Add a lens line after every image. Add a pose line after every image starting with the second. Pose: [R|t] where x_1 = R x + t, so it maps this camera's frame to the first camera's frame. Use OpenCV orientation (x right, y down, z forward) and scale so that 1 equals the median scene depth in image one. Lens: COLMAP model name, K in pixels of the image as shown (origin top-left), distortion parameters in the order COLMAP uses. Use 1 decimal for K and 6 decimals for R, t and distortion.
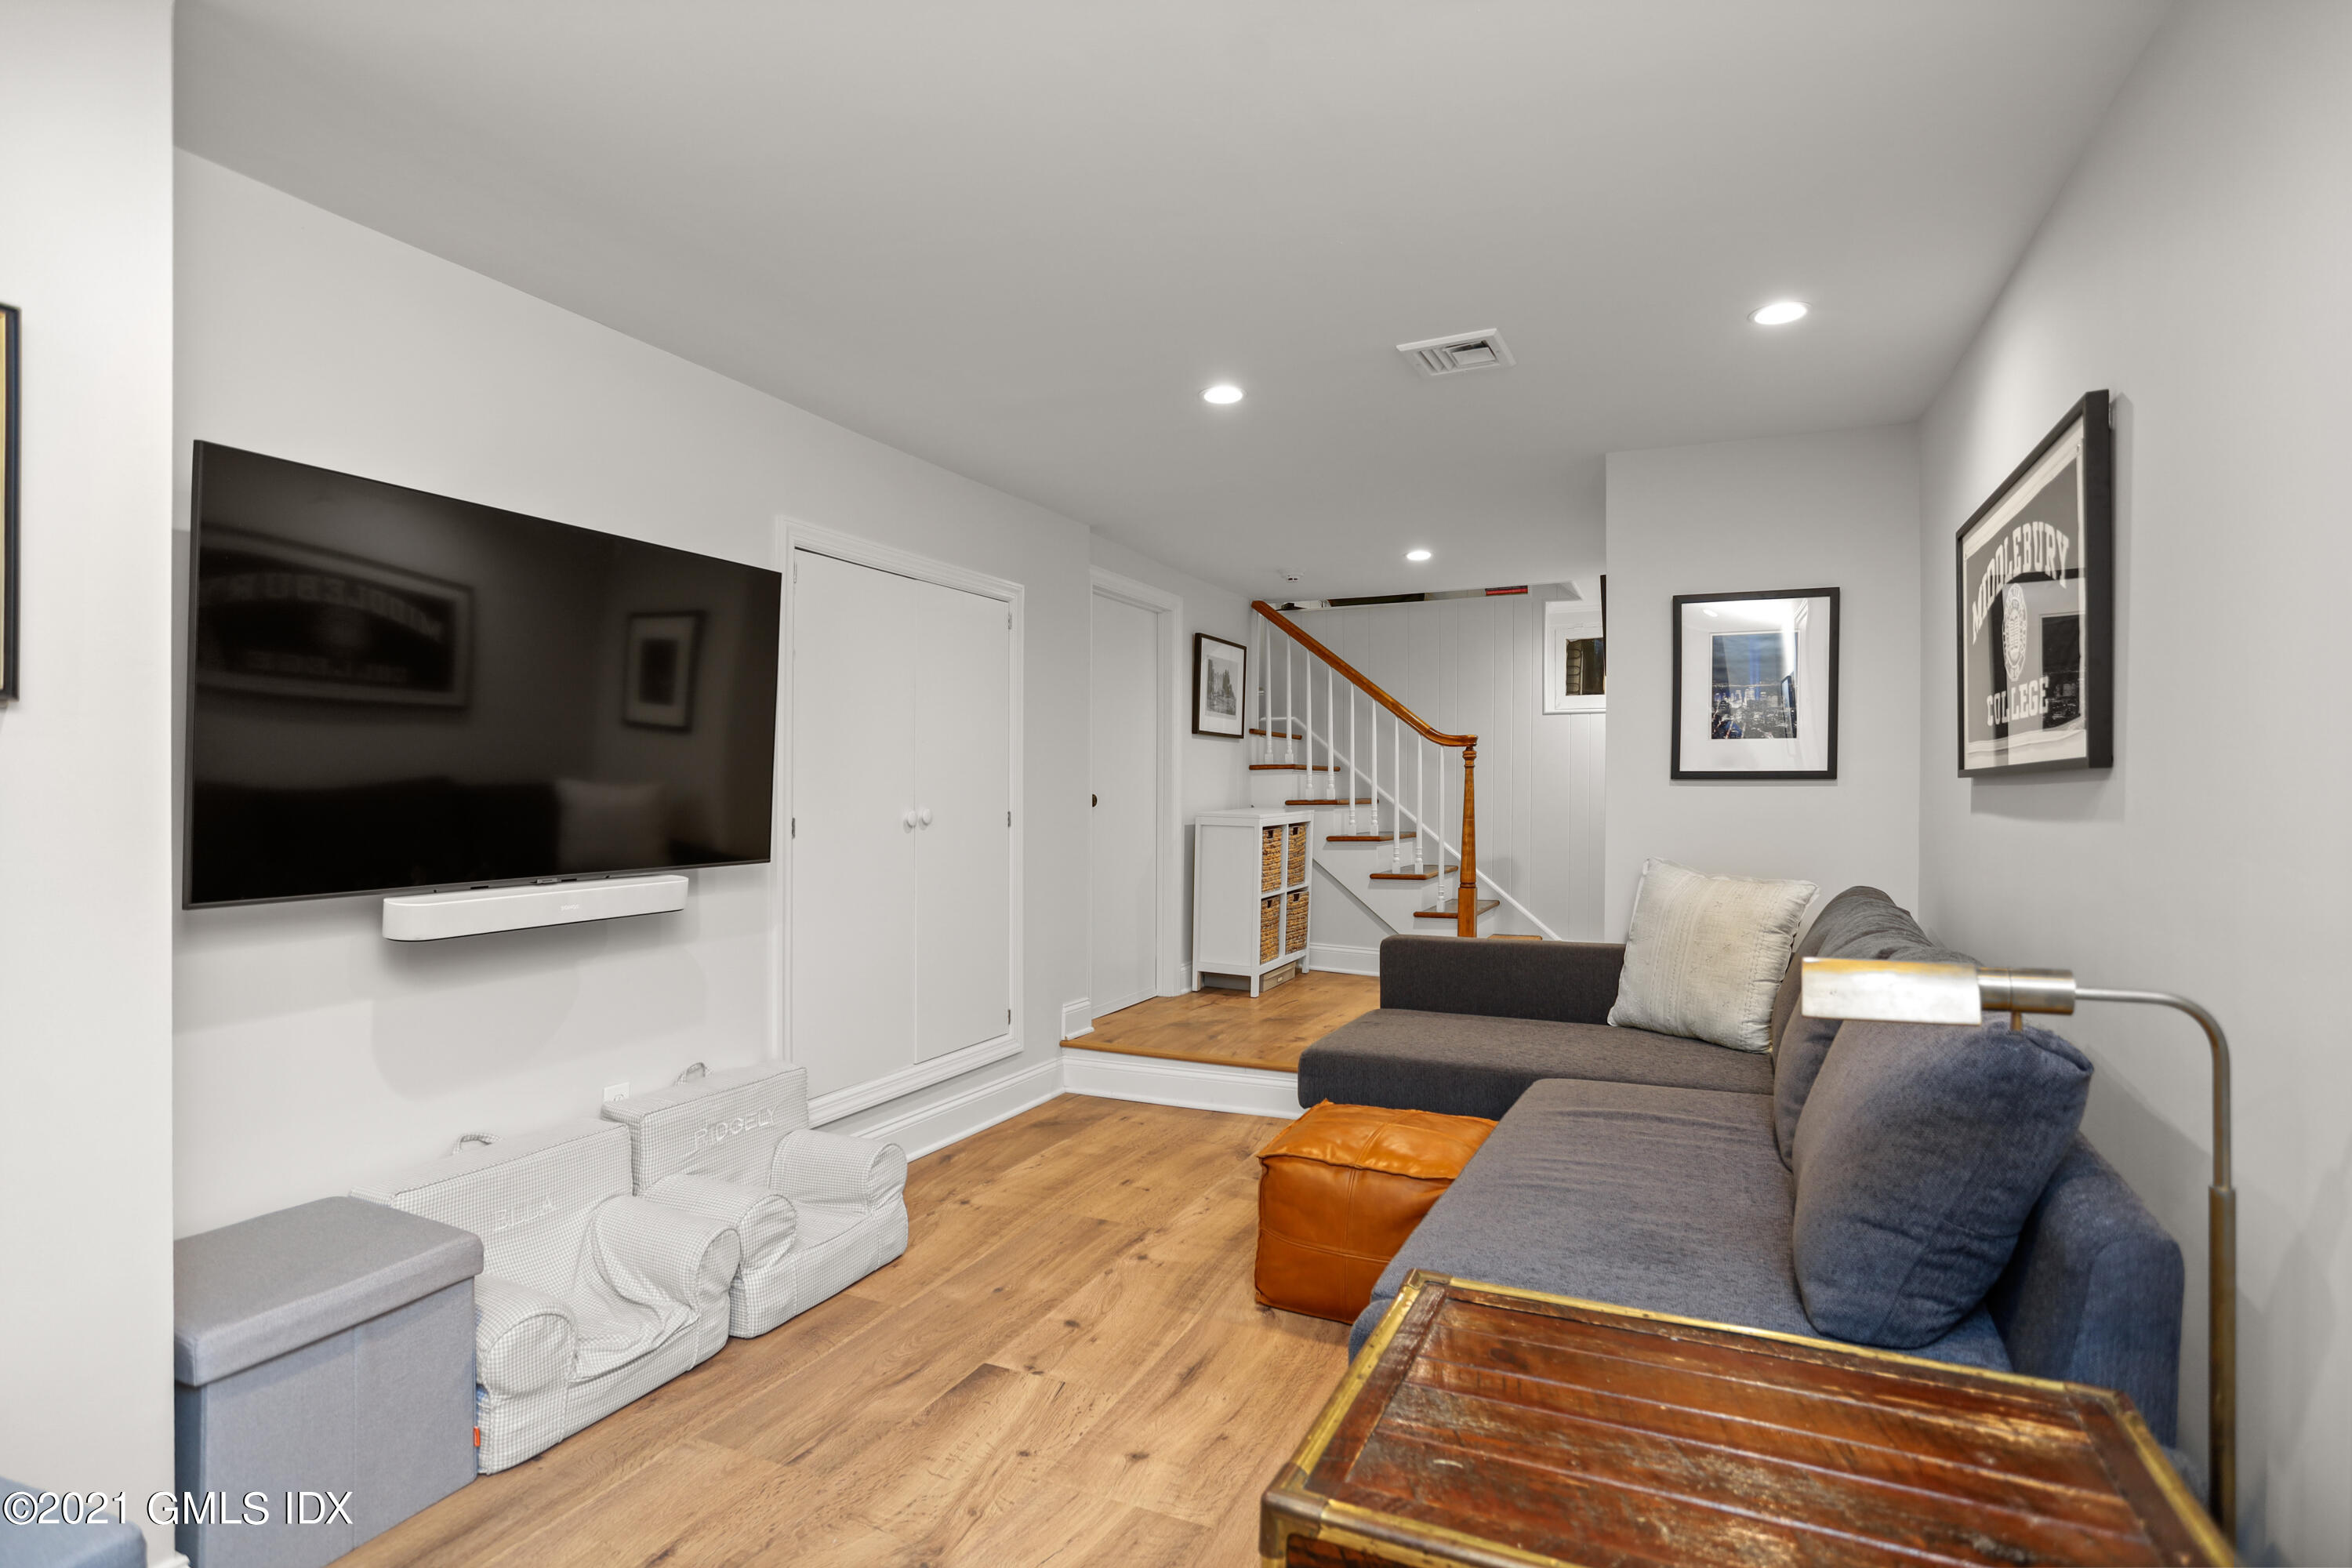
lens RADIAL K [[1142.6, 0, 1176.2], [0, 1142.6, 780.9], [0, 0, 1]] dist [-0.047305, 0.010409]
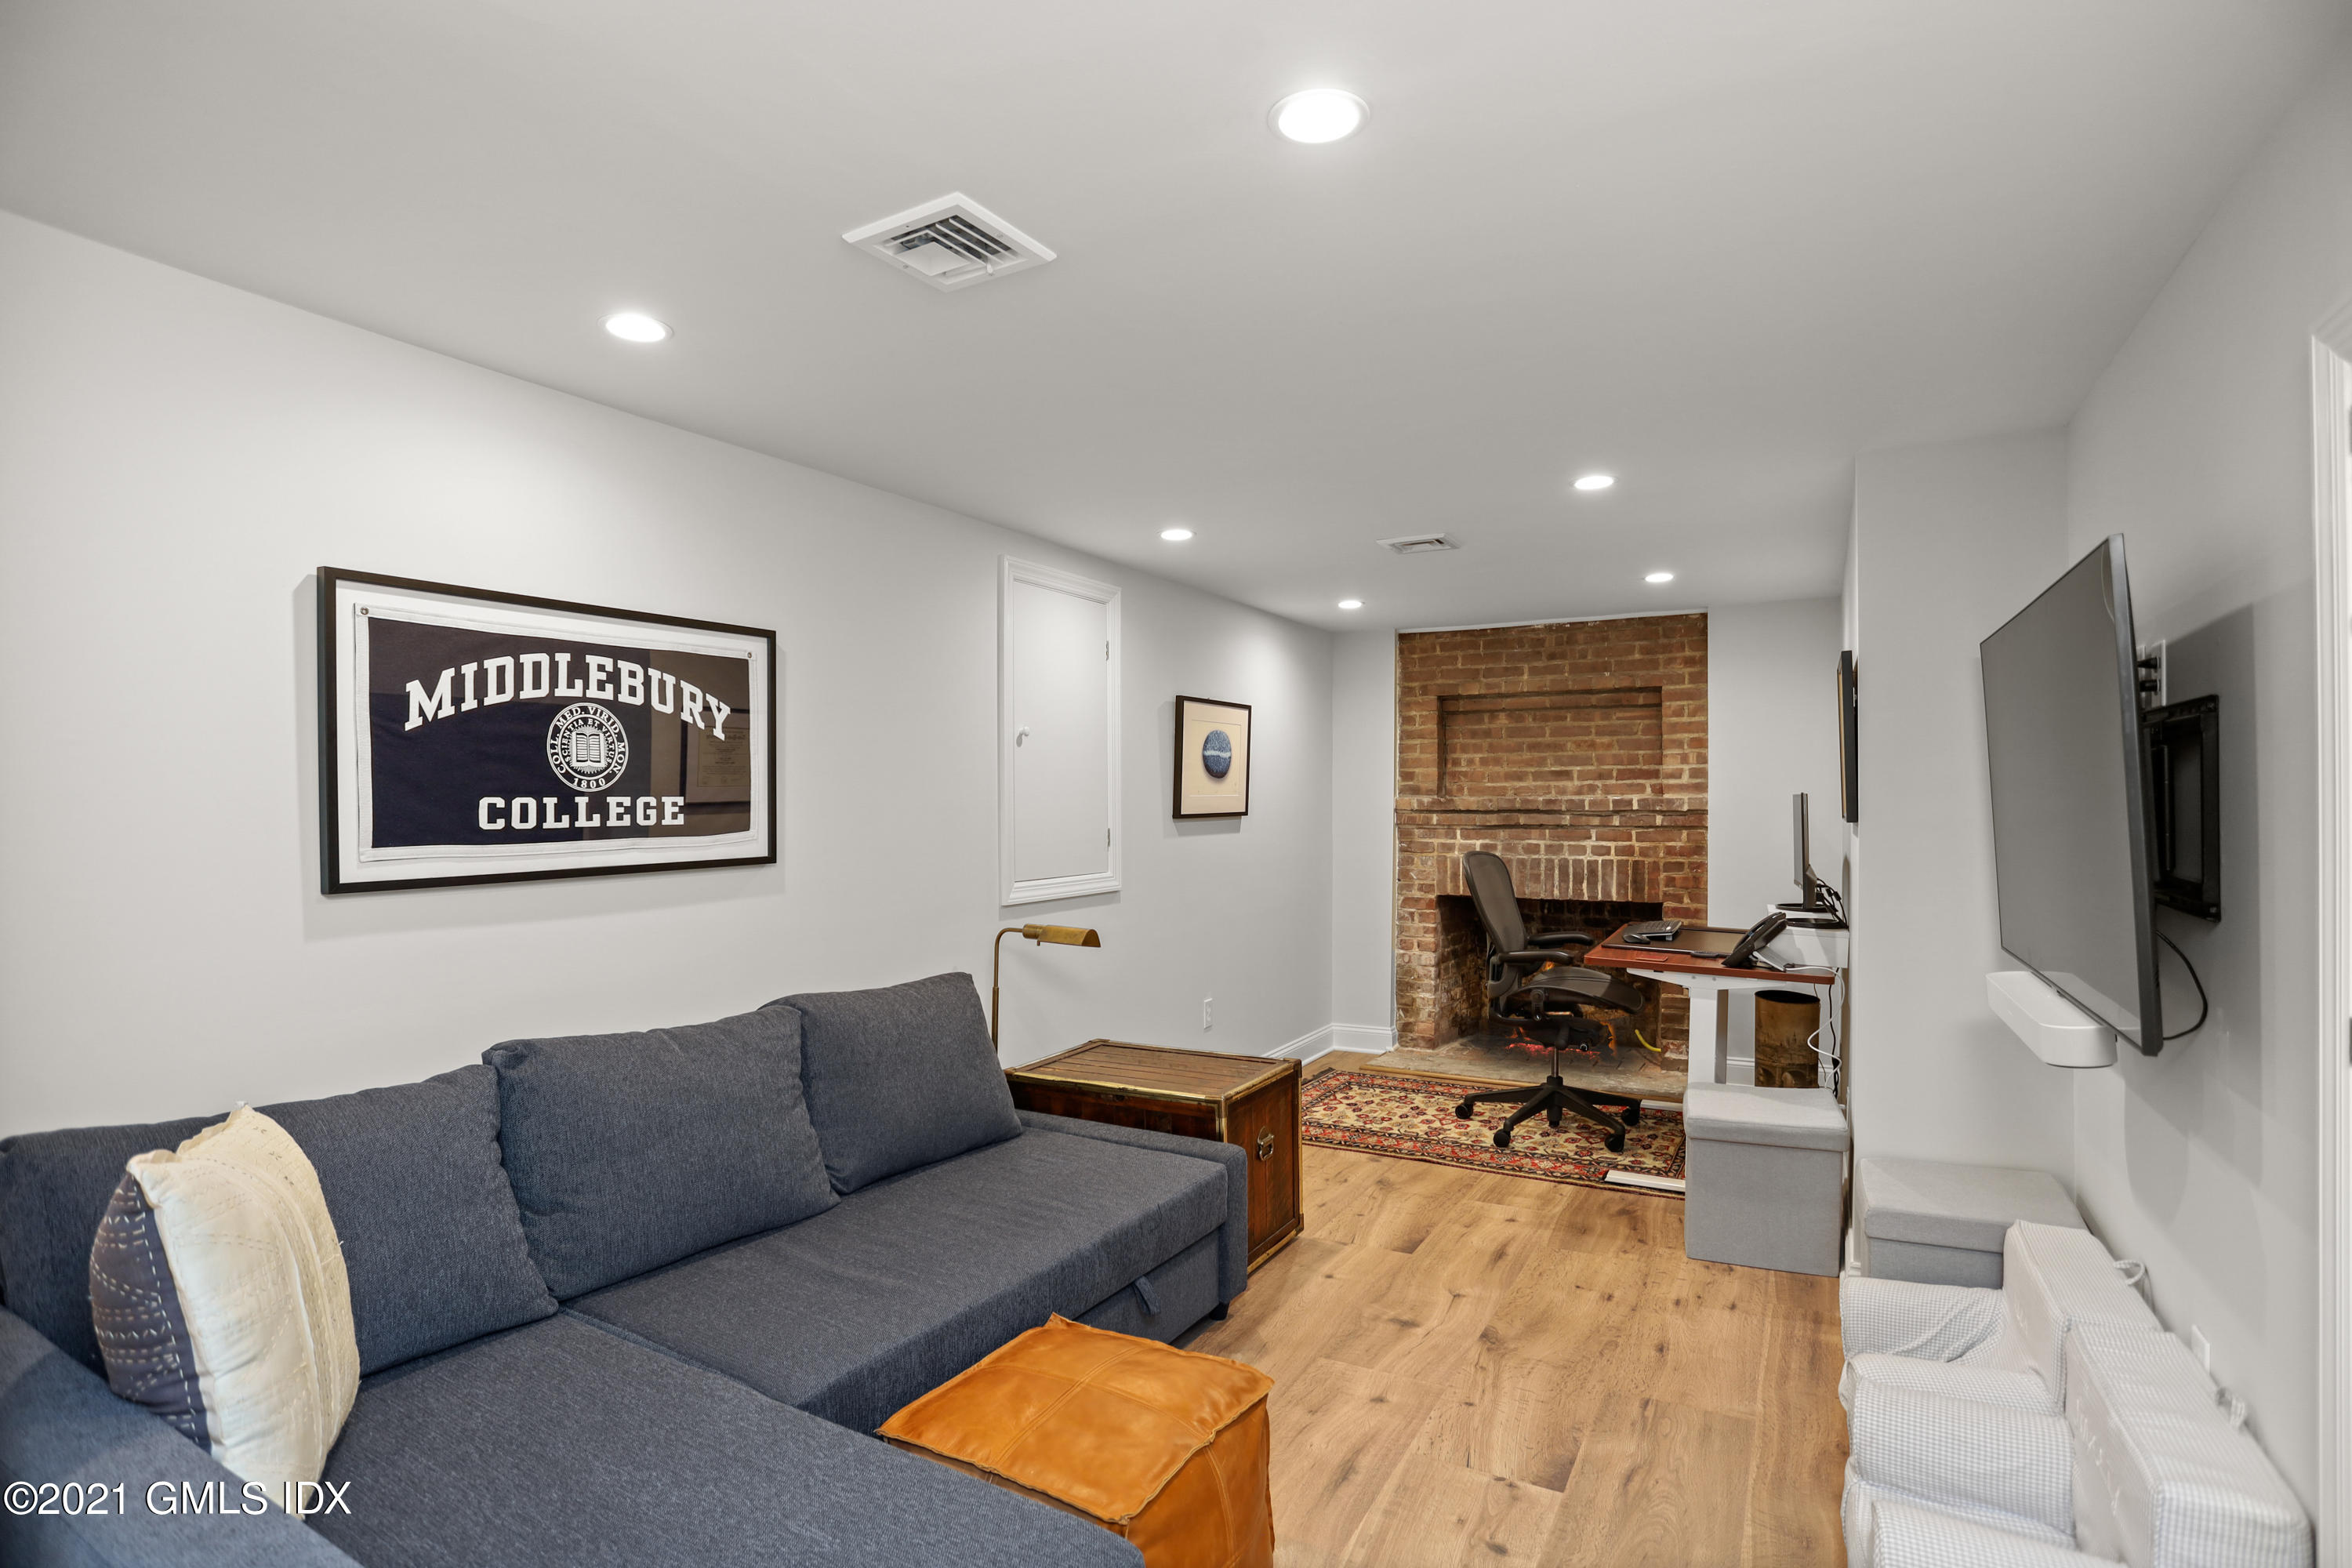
lens RADIAL K [[1142.6, 0, 1179.6], [0, 1142.6, 790.6], [0, 0, 1]] dist [-0.047305, 0.010409]
pose [[-0.997514, -0.011291, 0.069556, 0.100196], [-0.012426, 0.999796, -0.015895, -0.060923], [-0.069362, -0.016720, -0.997451, 2.095114]]
